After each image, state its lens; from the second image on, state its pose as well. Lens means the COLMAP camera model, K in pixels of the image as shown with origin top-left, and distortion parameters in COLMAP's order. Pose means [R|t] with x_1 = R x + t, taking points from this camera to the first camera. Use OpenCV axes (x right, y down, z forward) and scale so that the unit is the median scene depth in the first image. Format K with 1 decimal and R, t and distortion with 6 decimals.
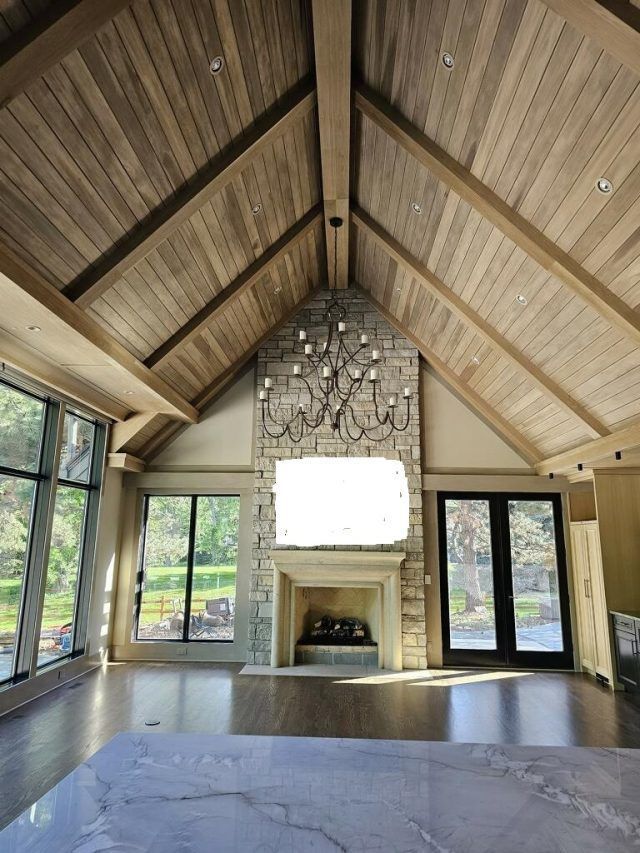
lens RADIAL K [[585.3, 0, 320.7], [0, 585.3, 424.7], [0, 0, 1]] dist [0.044462, -0.006437]
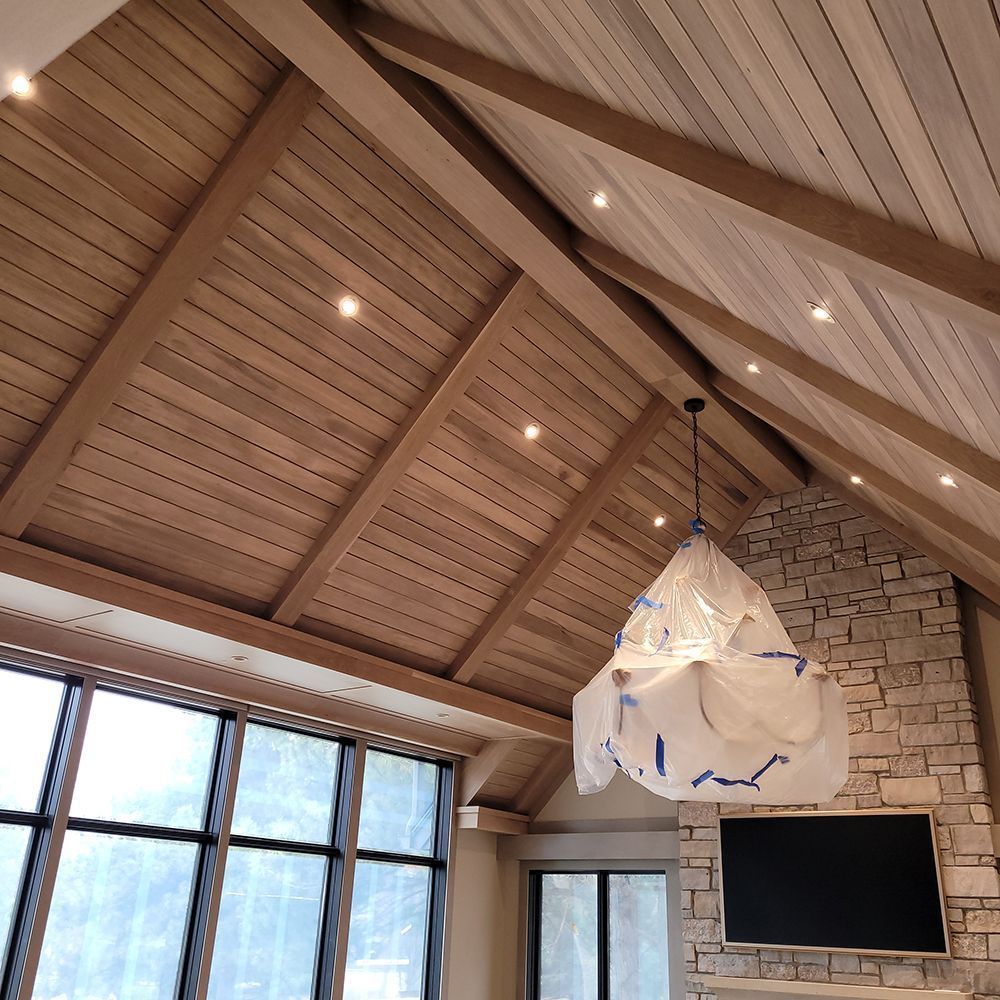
lens RADIAL K [[1006.5, 0, 500.8], [0, 1006.5, 499.4], [0, 0, 1]] dist [0.037999, 0.000000]
pose [[0.834439, -0.201585, -0.512909, 0.354047], [0.085980, 0.966922, -0.240144, -0.010209], [0.544353, 0.156285, 0.824169, 0.028231]]
